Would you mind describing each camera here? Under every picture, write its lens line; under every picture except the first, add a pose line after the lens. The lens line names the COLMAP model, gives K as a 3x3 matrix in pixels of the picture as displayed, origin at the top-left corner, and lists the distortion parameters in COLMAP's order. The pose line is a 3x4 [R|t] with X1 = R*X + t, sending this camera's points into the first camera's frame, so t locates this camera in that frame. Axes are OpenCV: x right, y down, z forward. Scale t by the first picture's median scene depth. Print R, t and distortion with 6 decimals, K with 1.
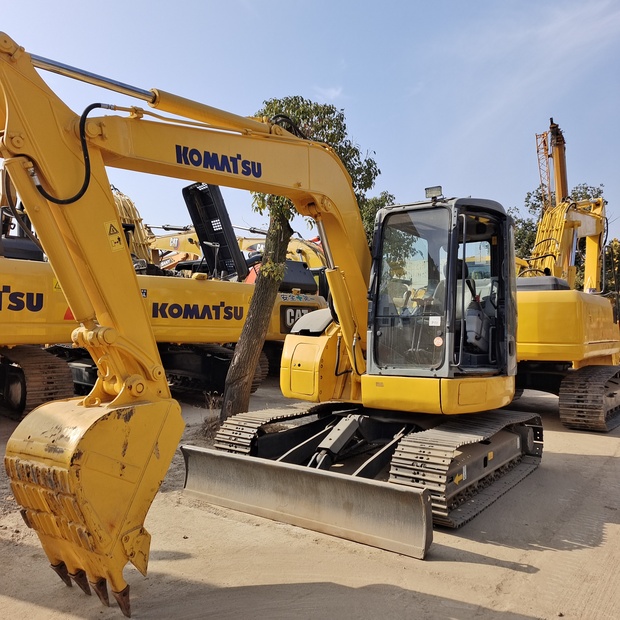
lens RADIAL K [[554.5, 0, 307.3], [0, 554.5, 312.5], [0, 0, 1]] dist [0.020182, 0.015732]
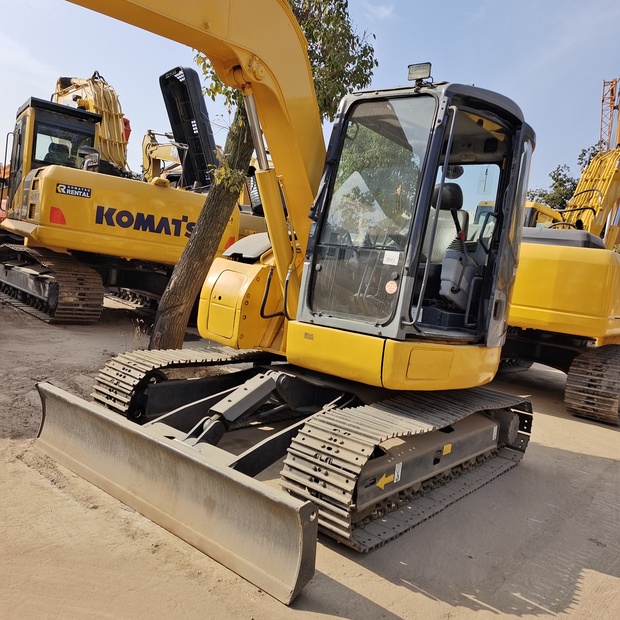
lens RADIAL K [[554.5, 0, 310.0], [0, 554.5, 310.0], [0, 0, 1]] dist [0.020182, 0.015732]
pose [[0.991371, 0.124172, -0.042006, 0.148777], [-0.119177, 0.987236, 0.105652, 0.016900], [0.054589, -0.099734, 0.993516, 0.259543]]
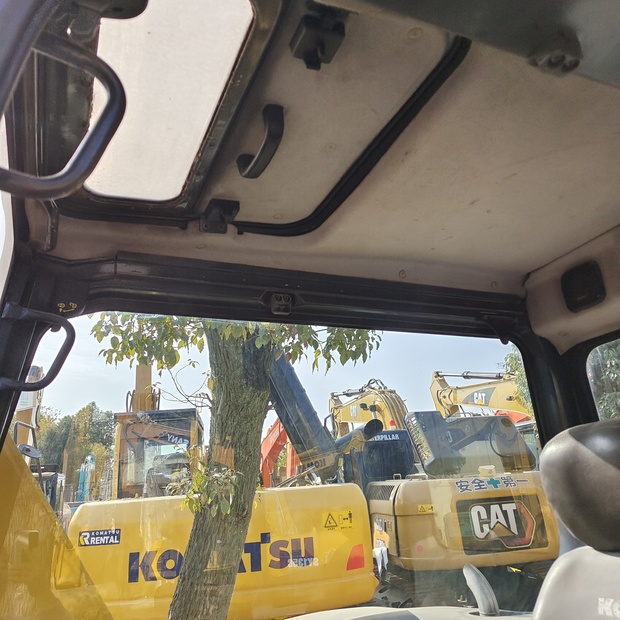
lens RADIAL K [[554.5, 0, 313.9], [0, 554.5, 306.1], [0, 0, 1]] dist [0.020182, 0.015732]
pose [[0.857723, -0.243138, -0.452984, 0.302034], [0.104049, 0.944963, -0.310190, -0.091108], [0.503472, 0.218925, 0.835816, 0.891141]]
